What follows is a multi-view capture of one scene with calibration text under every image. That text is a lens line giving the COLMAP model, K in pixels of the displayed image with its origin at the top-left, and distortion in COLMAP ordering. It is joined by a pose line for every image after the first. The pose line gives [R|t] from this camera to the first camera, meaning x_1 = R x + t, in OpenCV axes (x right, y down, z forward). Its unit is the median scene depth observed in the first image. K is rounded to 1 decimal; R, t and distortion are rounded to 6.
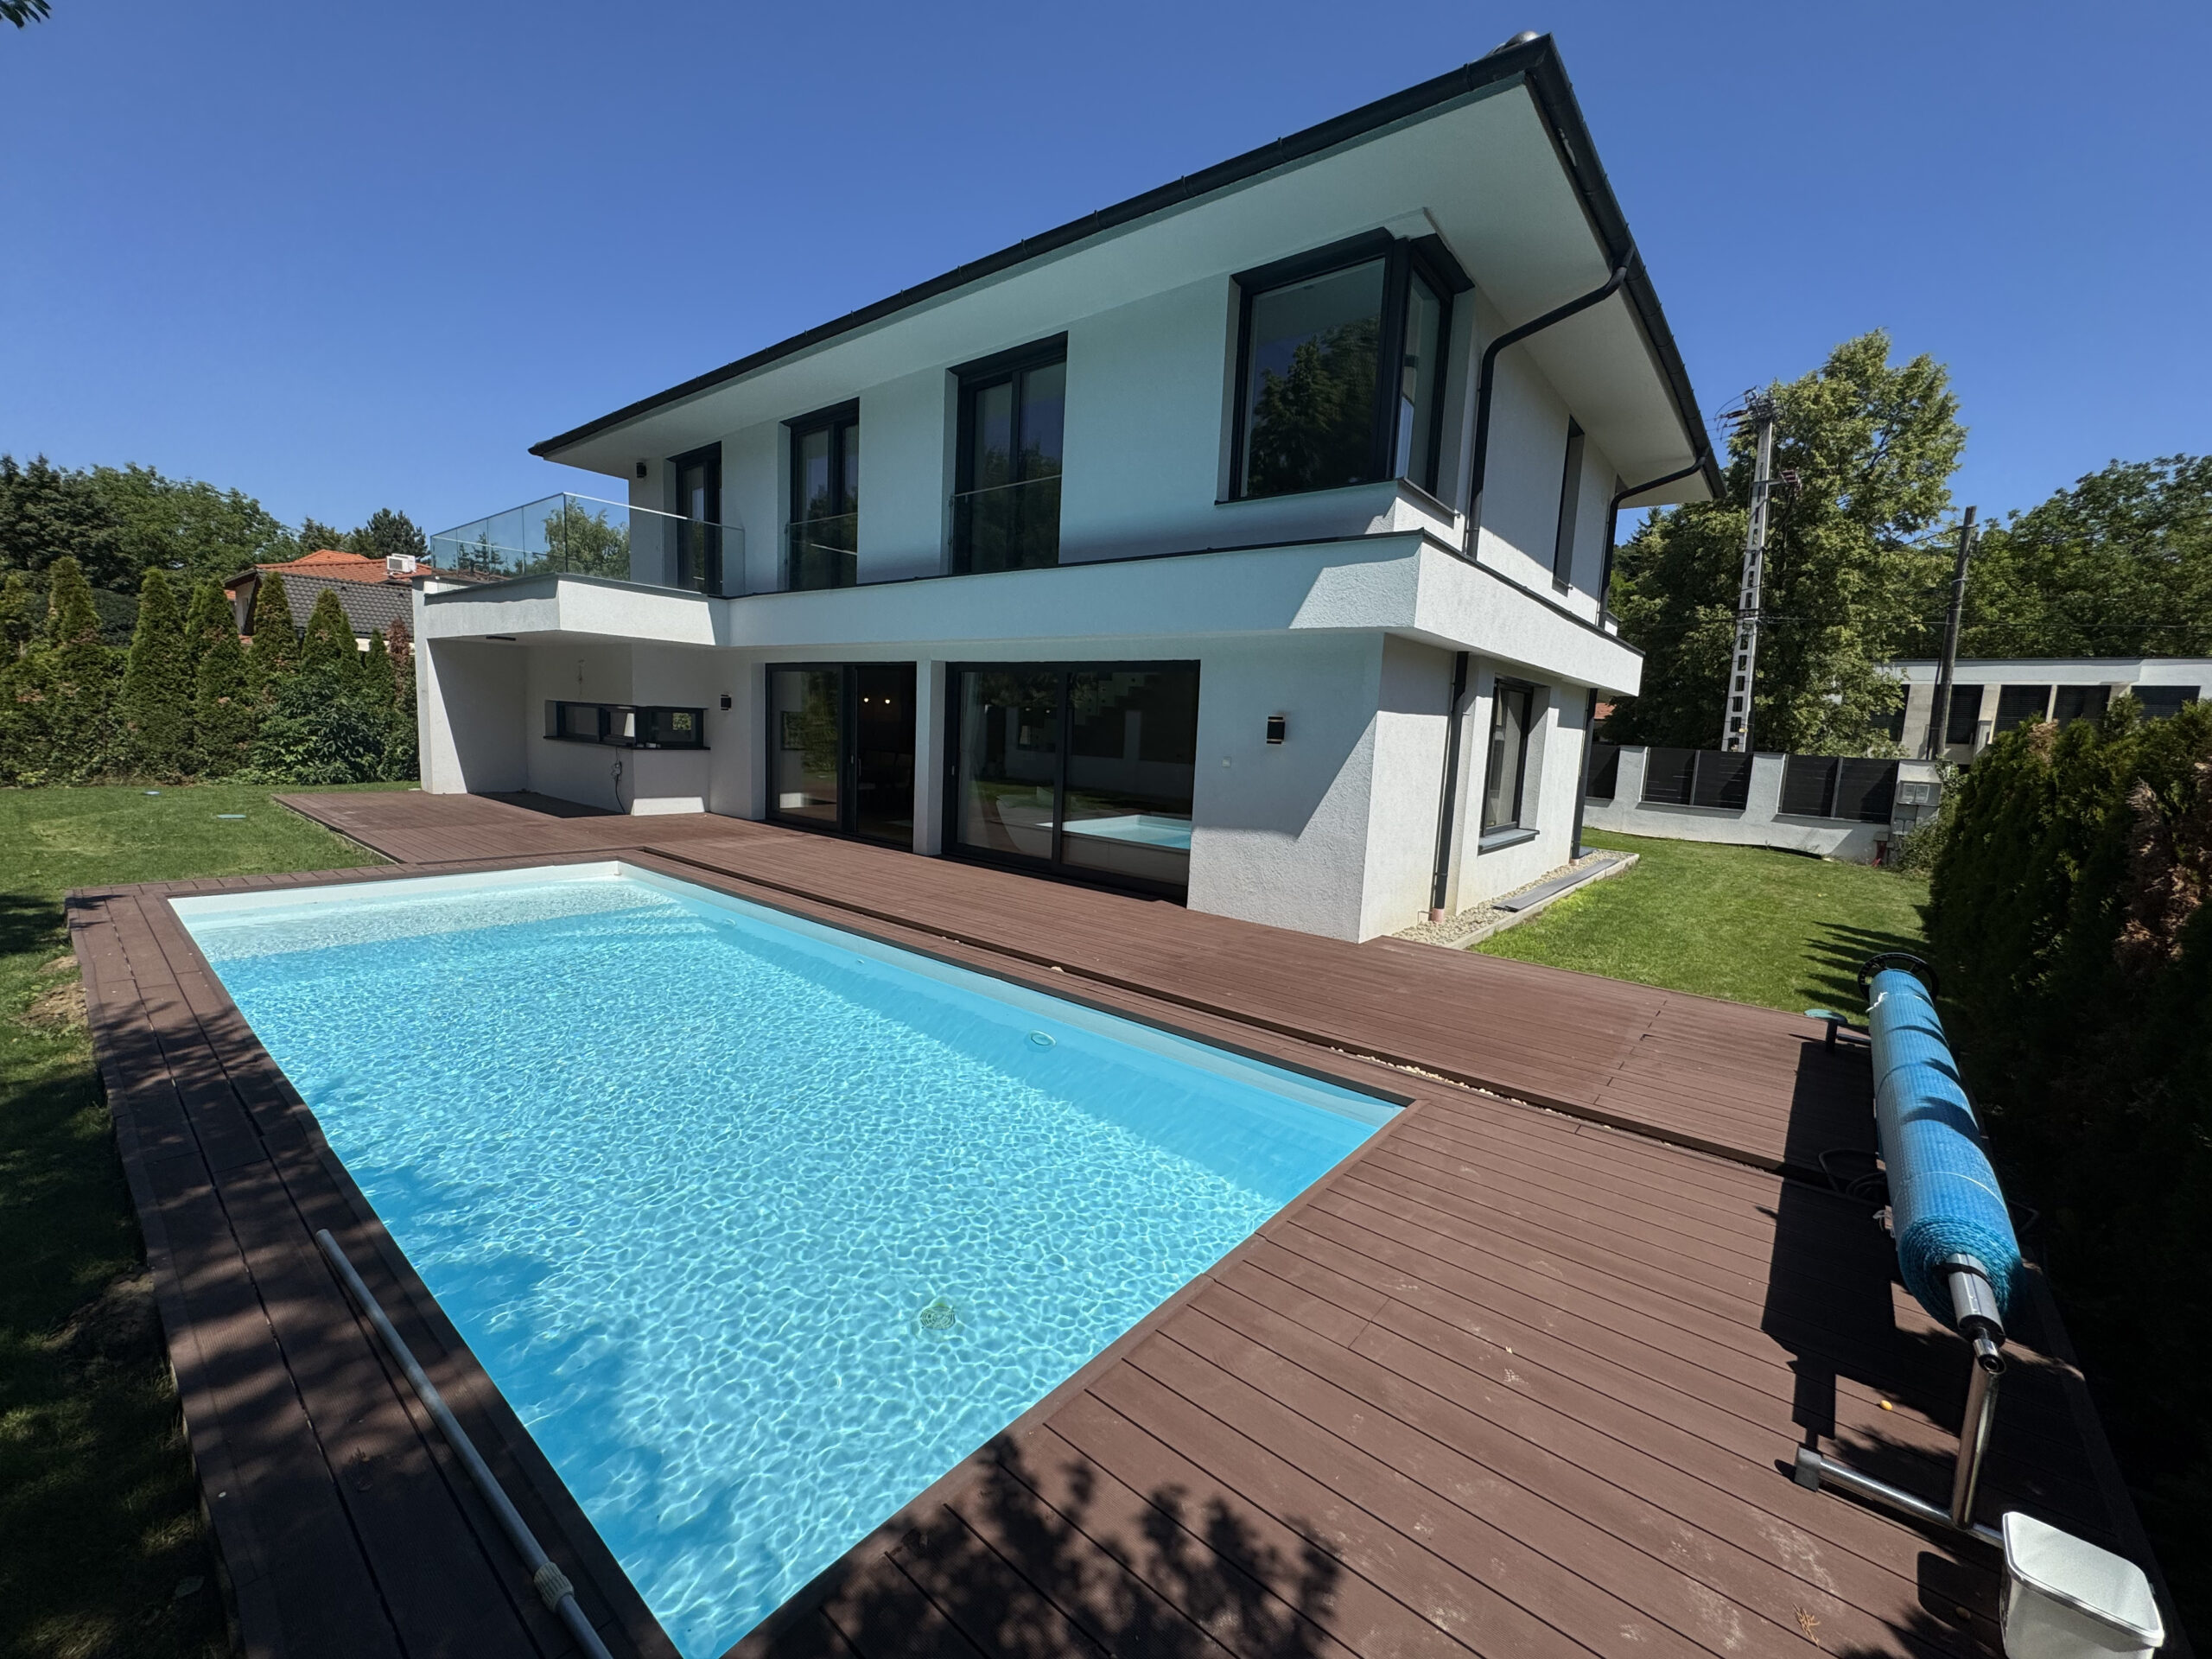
lens RADIAL K [[889.5, 0, 1104.7], [0, 889.5, 820.8], [0, 0, 1]] dist [-0.001070, -0.000188]
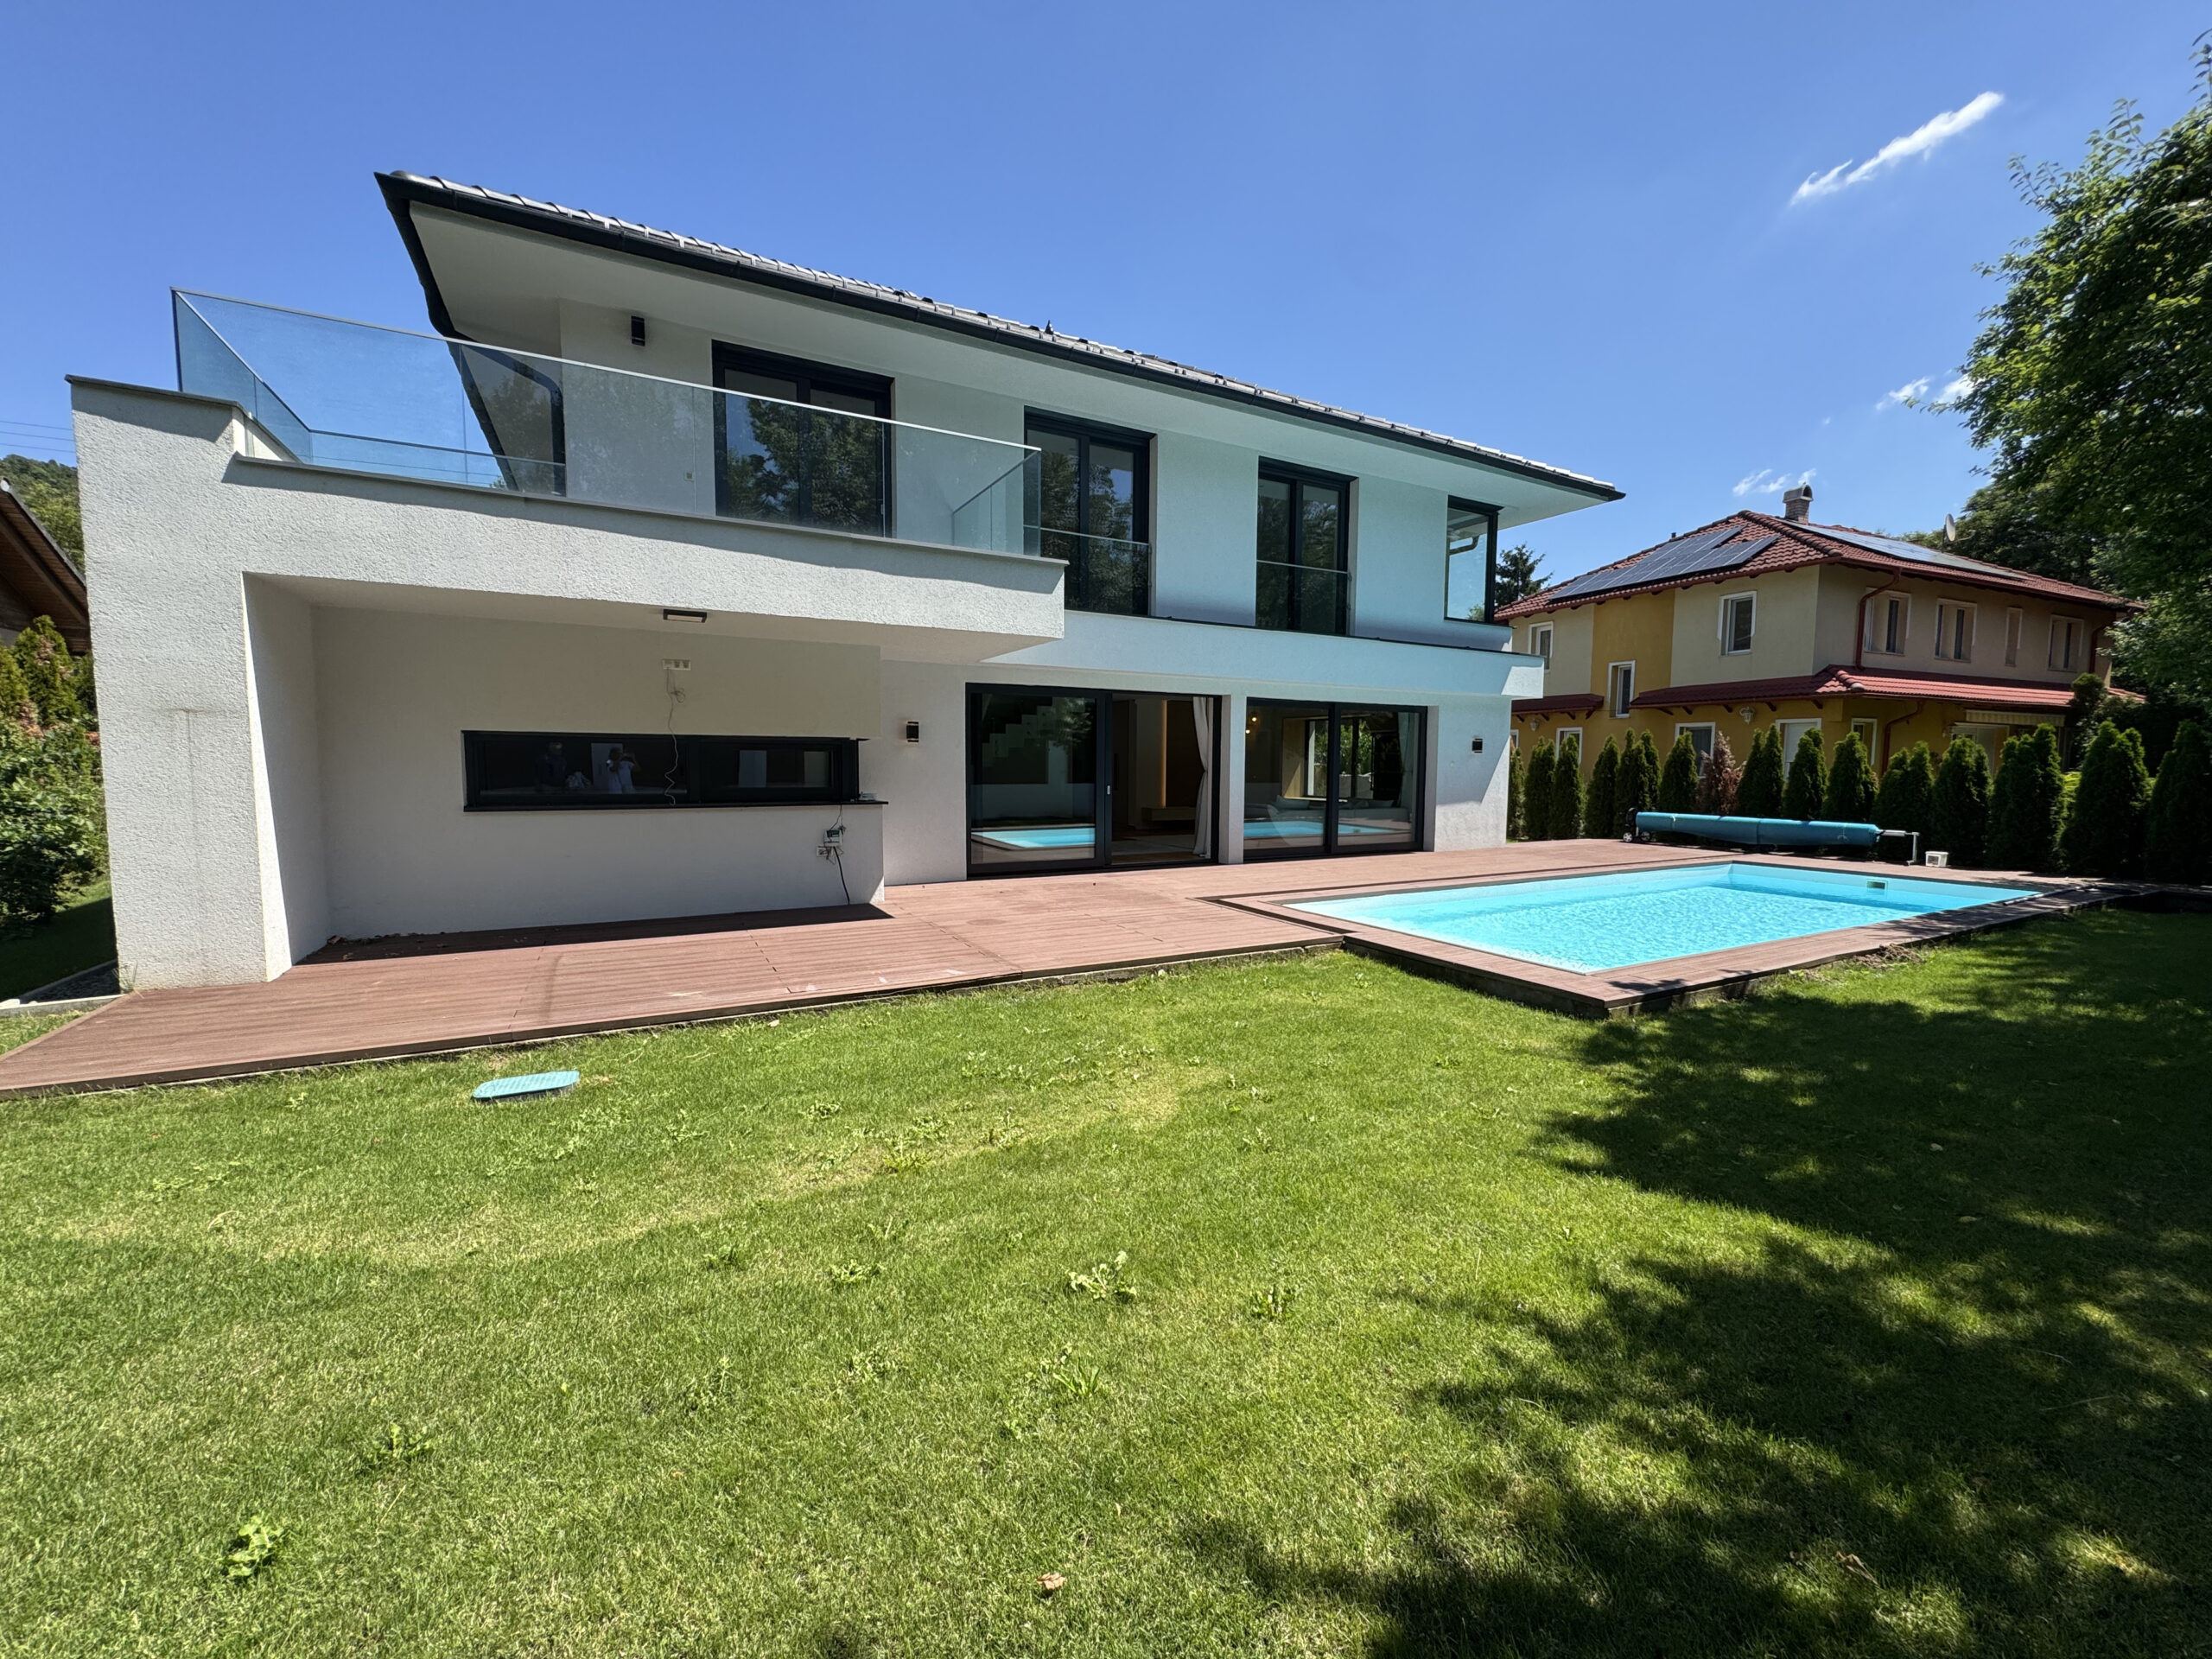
lens RADIAL K [[889.5, 0, 1102.8], [0, 889.5, 834.7], [0, 0, 1]] dist [-0.001070, -0.000188]
pose [[0.383539, -0.110513, 0.916889, -1.314206], [0.127846, 0.989609, 0.065799, -0.098076], [-0.914633, 0.091984, 0.393682, 0.703615]]
